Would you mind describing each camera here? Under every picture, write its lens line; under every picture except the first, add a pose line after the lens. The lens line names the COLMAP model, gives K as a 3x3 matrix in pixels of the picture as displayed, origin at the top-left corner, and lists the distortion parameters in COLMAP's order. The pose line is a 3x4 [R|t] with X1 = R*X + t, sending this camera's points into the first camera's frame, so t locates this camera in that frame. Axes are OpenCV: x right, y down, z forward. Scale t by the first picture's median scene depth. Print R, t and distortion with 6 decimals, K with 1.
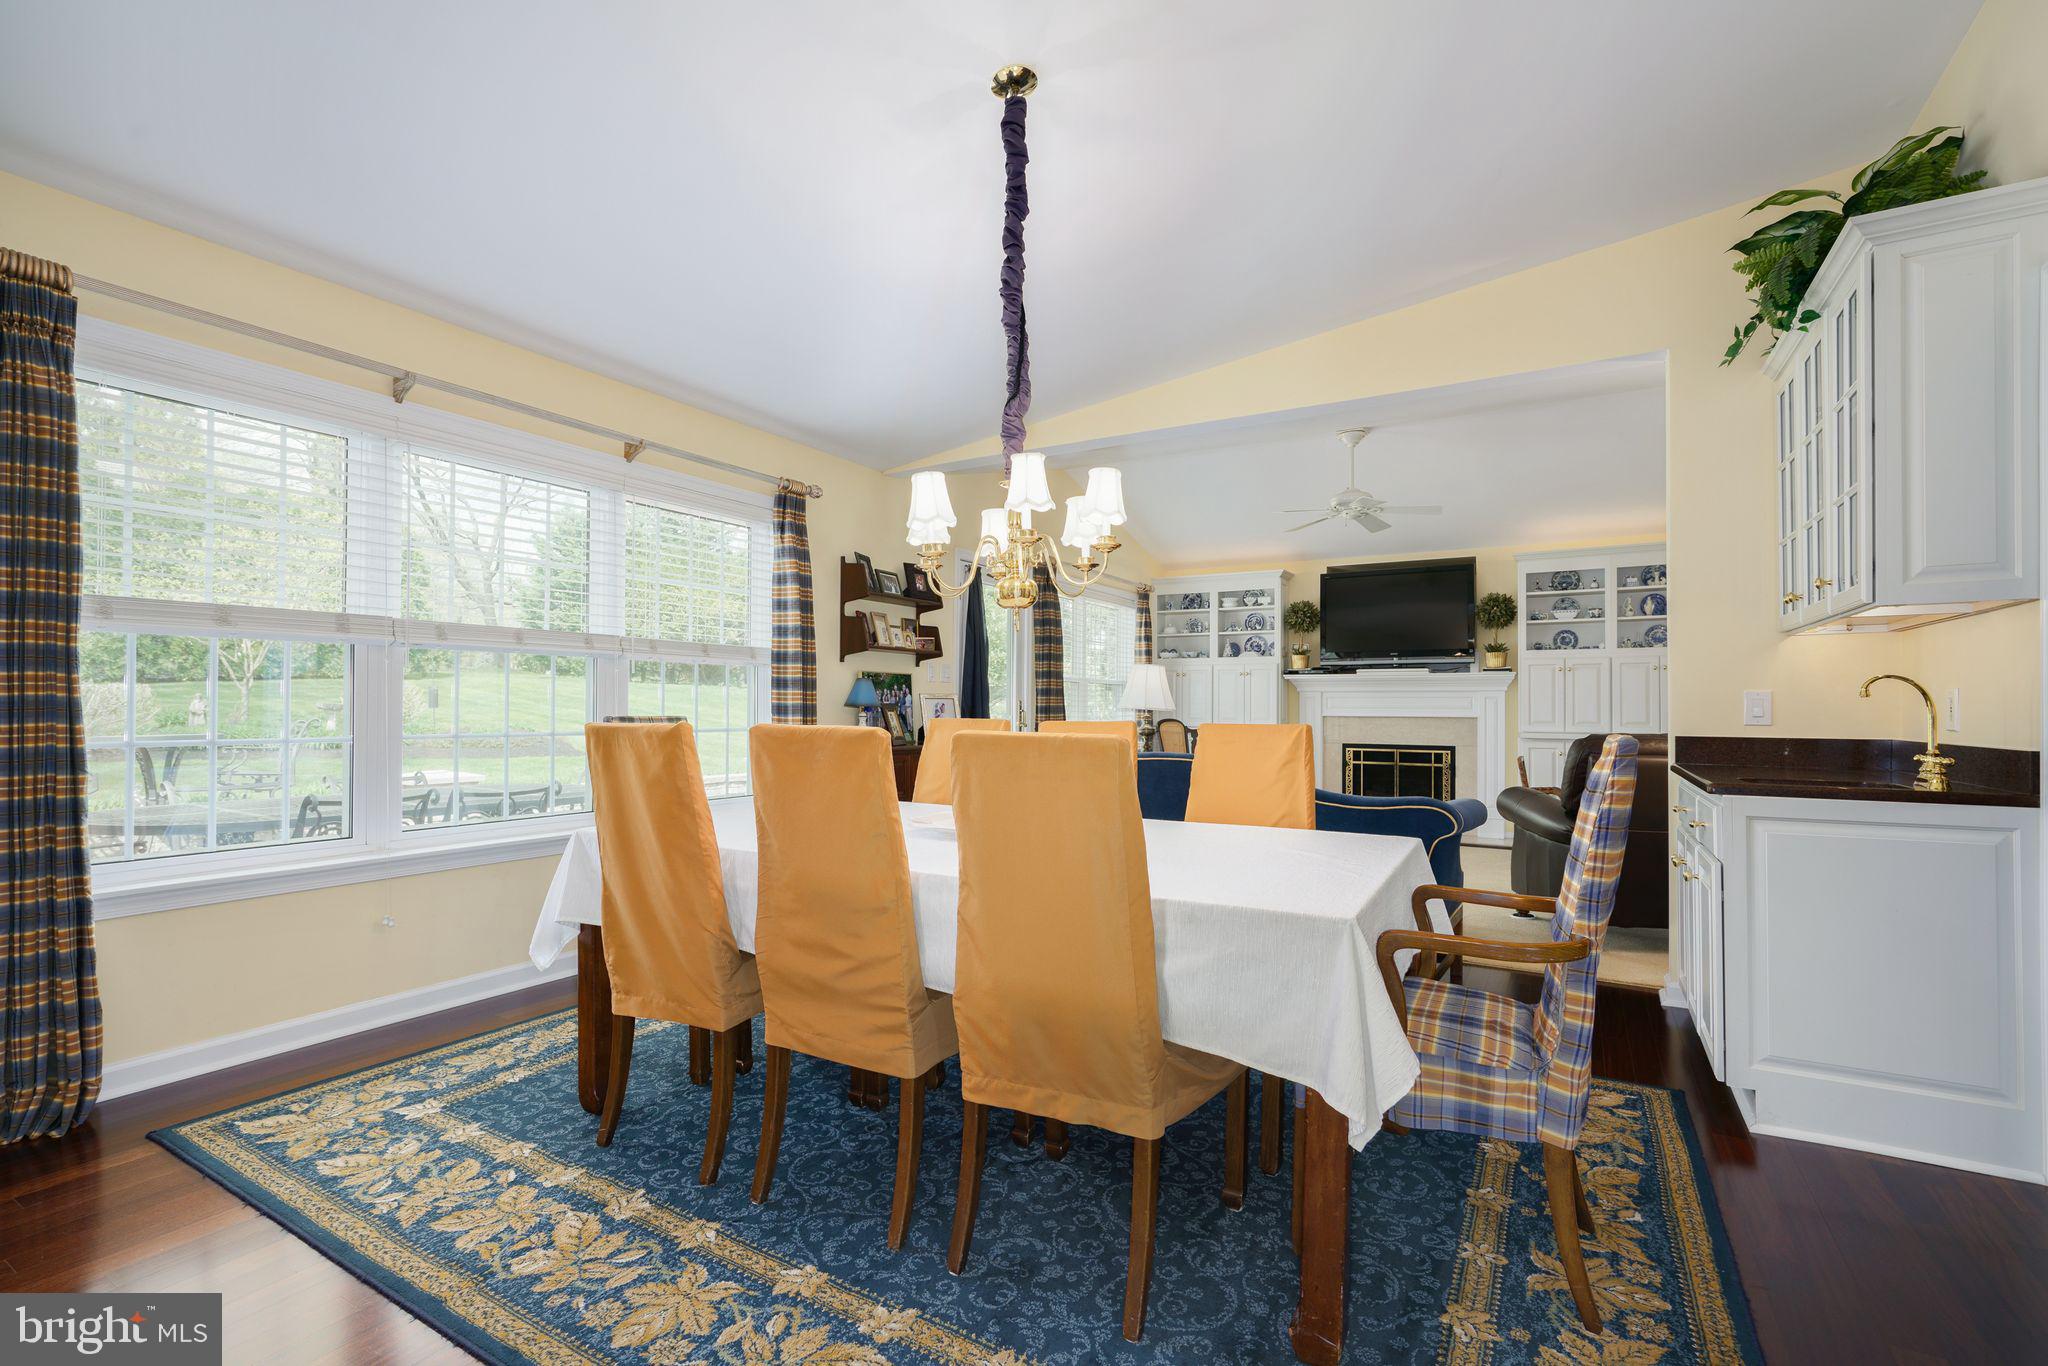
lens RADIAL K [[929.5, 0, 1017.7], [0, 929.5, 702.7], [0, 0, 1]] dist [-0.004676, 0.002913]
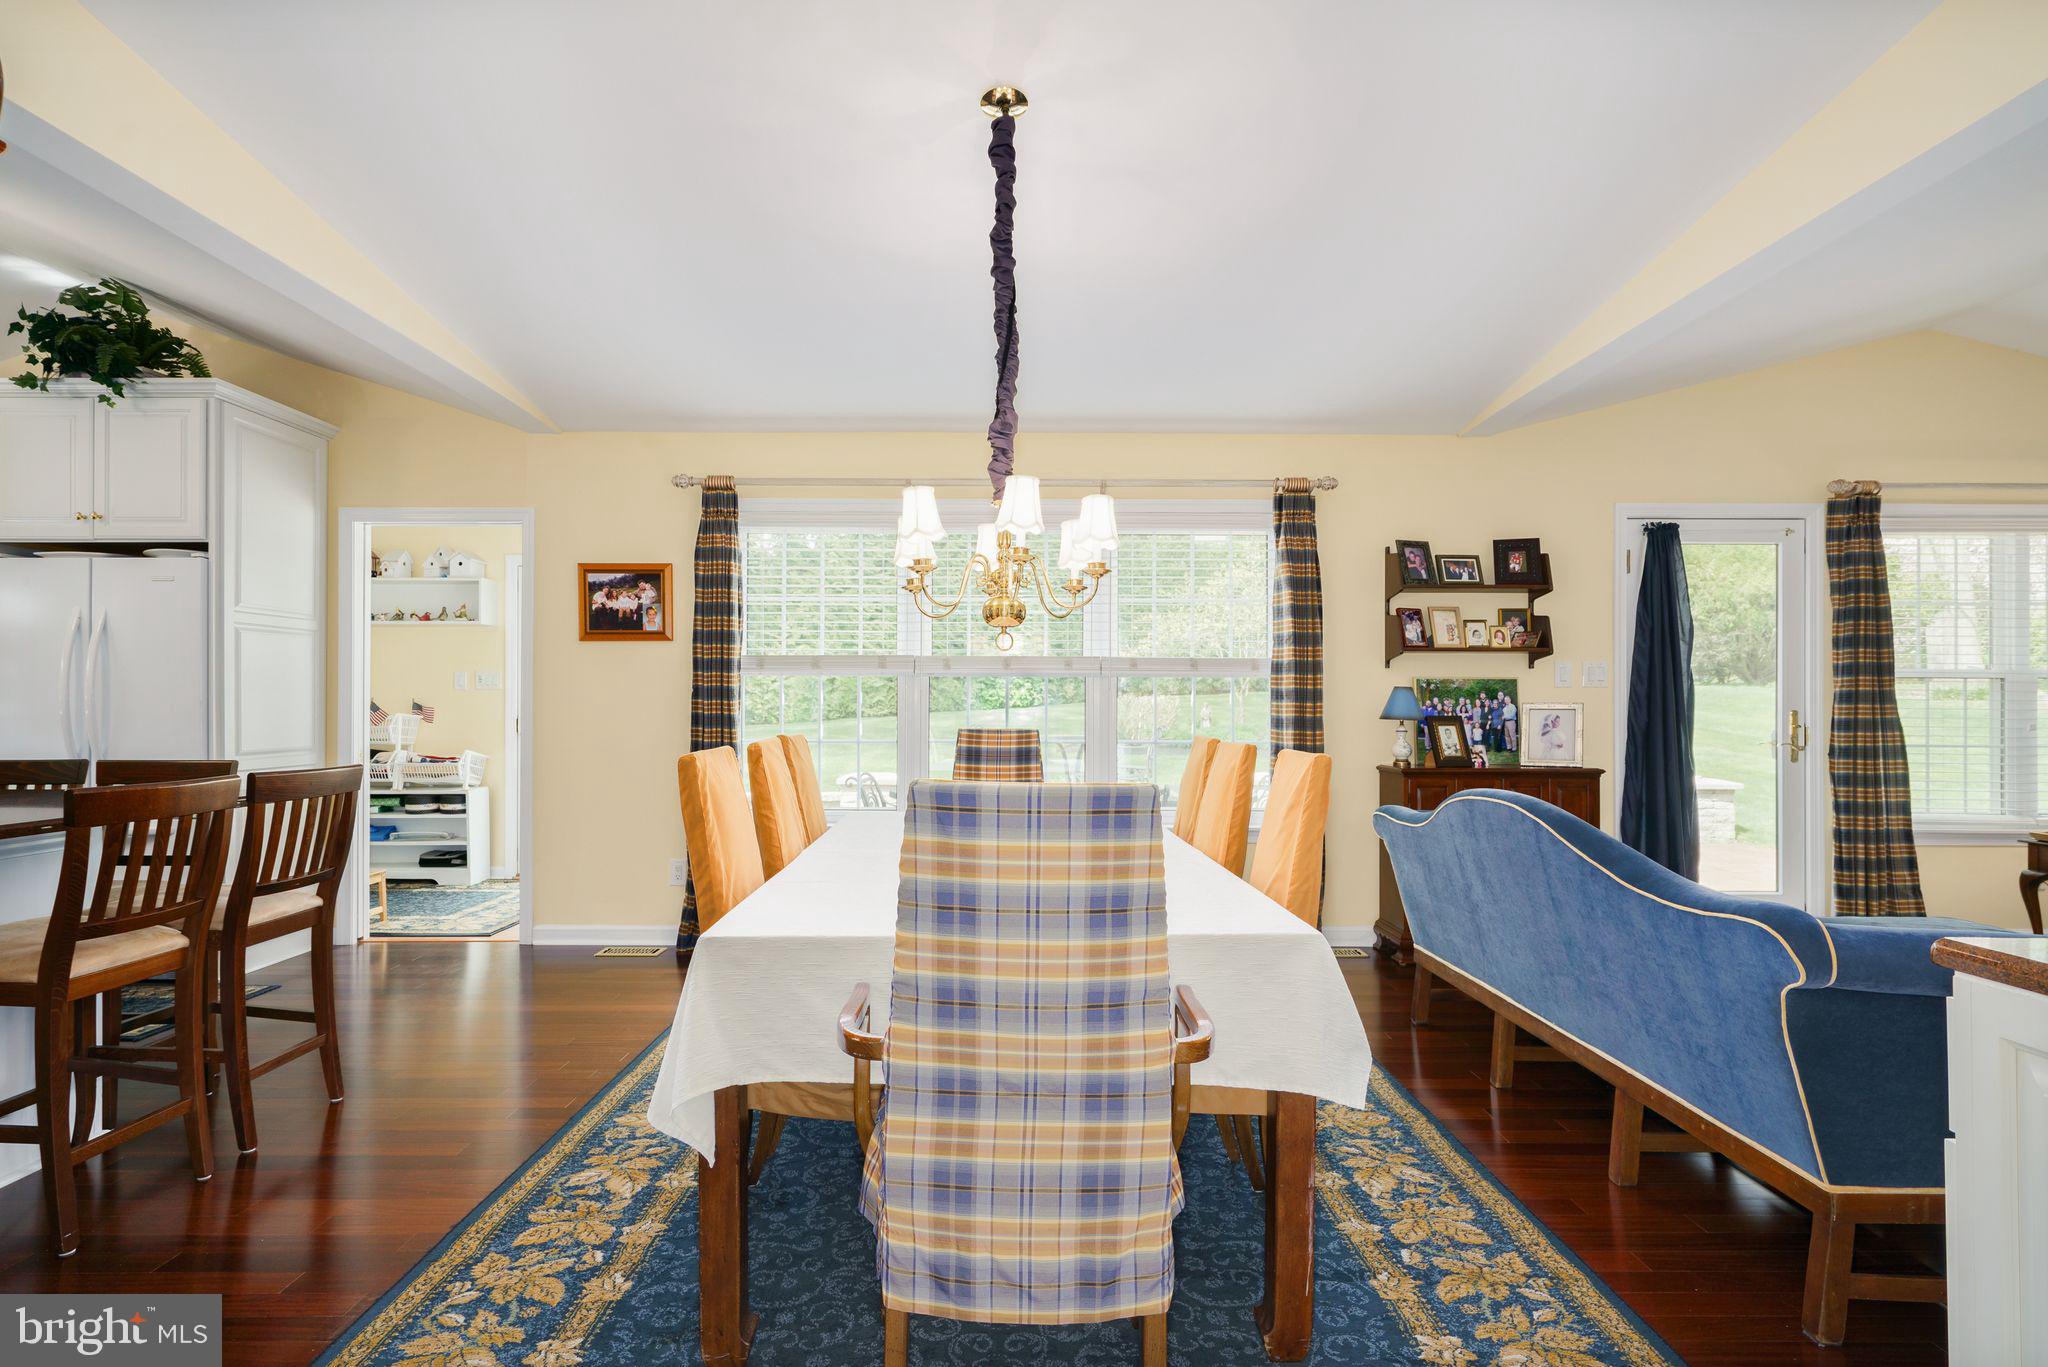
lens RADIAL K [[1020.0, 0, 1006.8], [0, 1020.0, 696.5], [0, 0, 1]] dist [0.001124, 0.001239]
pose [[0.513195, -0.011799, -0.858191, 0.433069], [0.003396, 0.999926, -0.011717, -0.007087], [0.858265, 0.003098, 0.513197, 0.198739]]
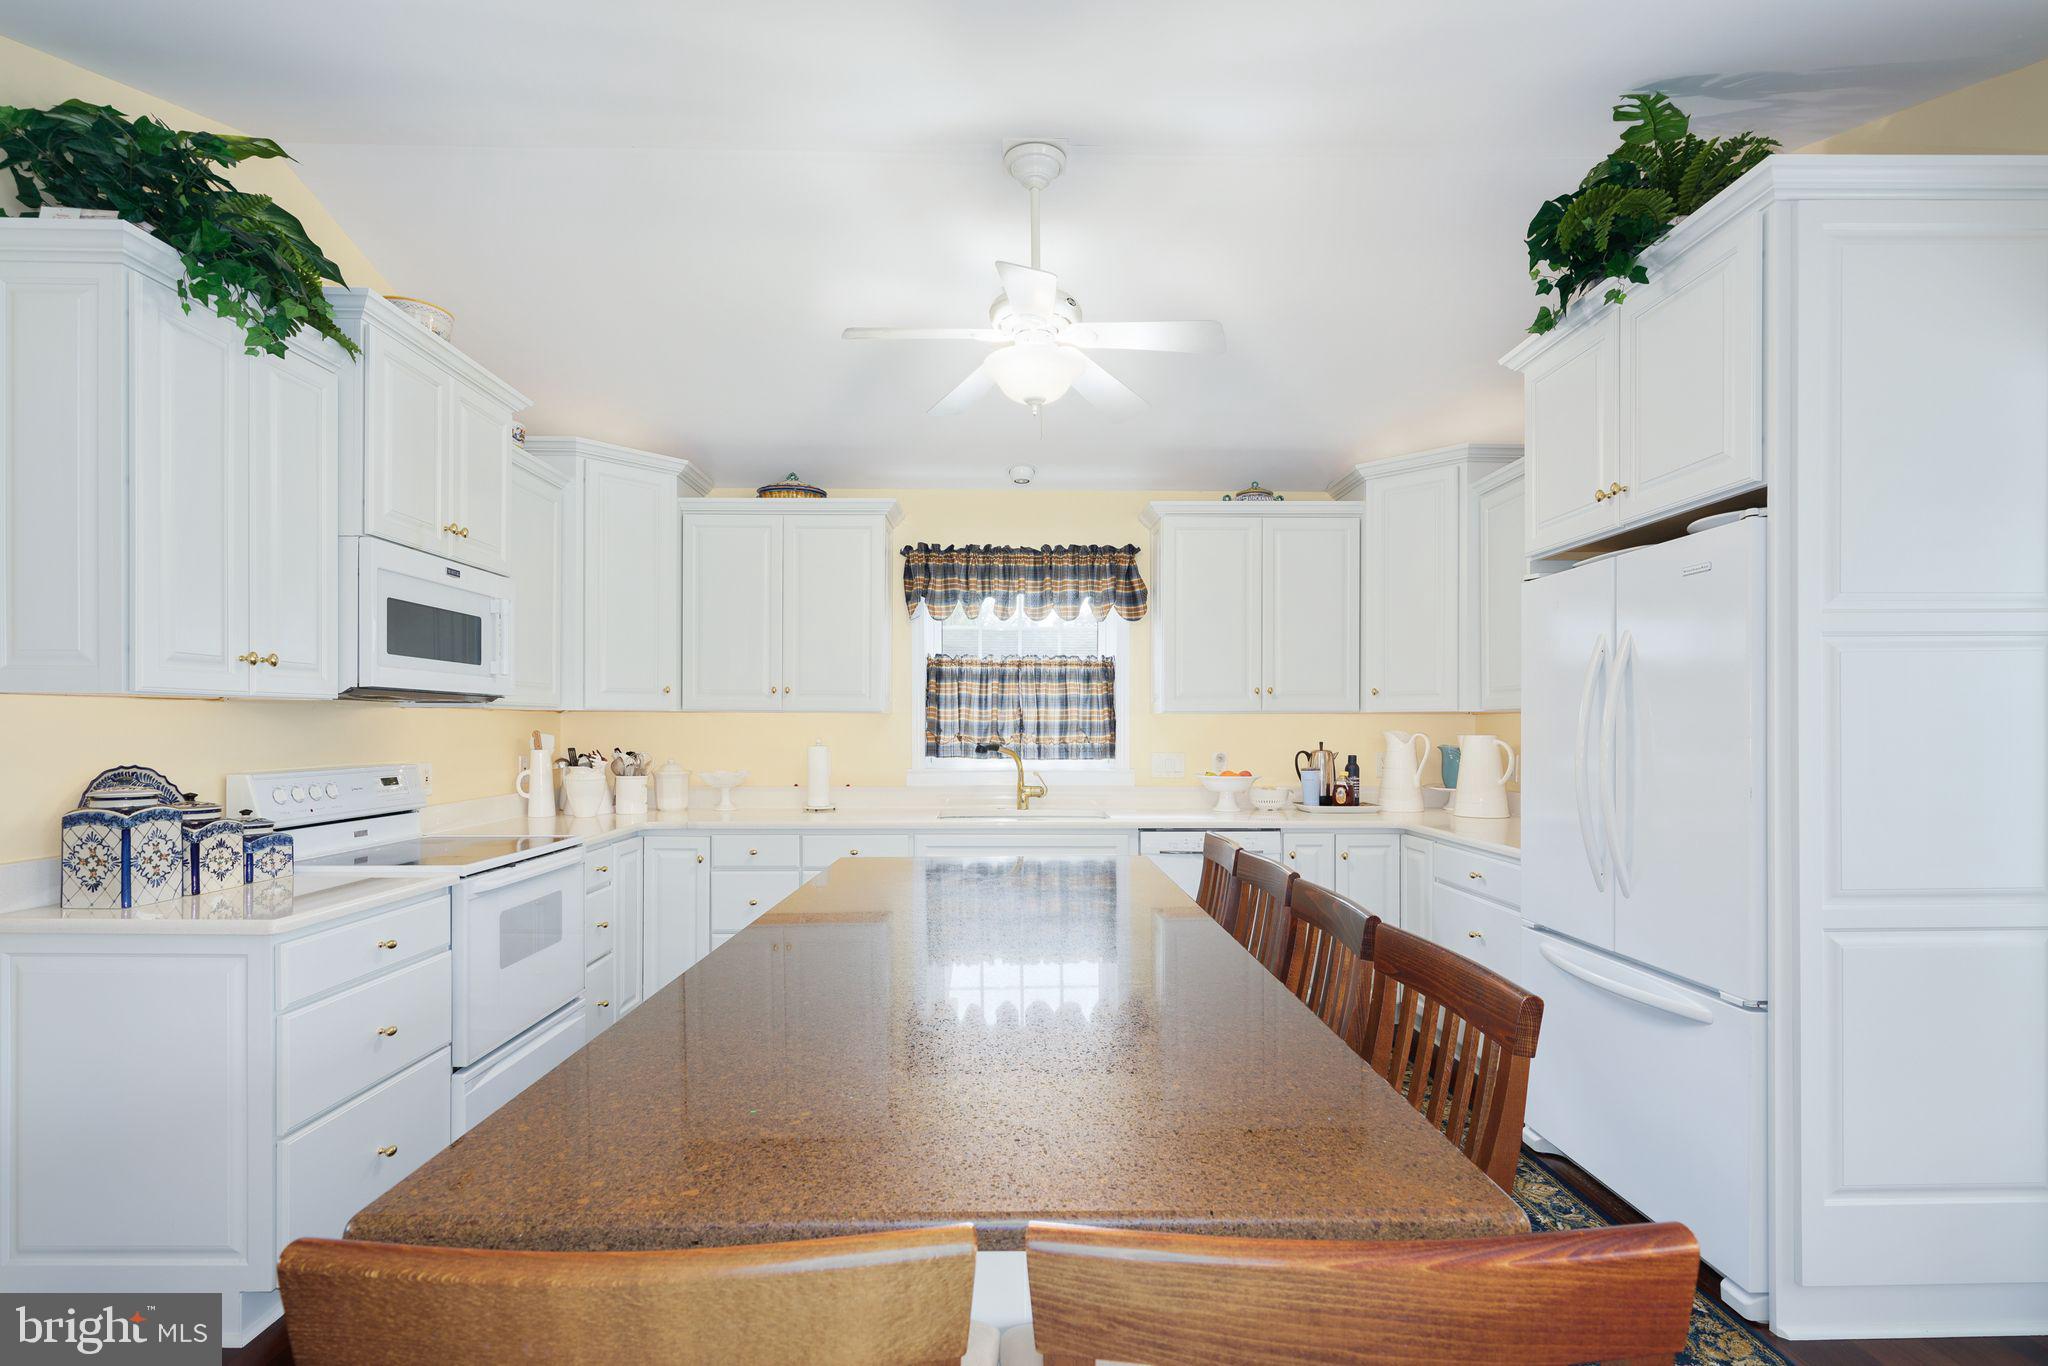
lens RADIAL K [[929.5, 0, 1027.3], [0, 929.5, 727.7], [0, 0, 1]] dist [-0.004676, 0.002913]
pose [[-0.844890, -0.004613, -0.534921, -0.120129], [-0.003245, 0.999989, -0.003499, -0.040235], [0.534931, -0.001221, -0.844895, 0.227699]]
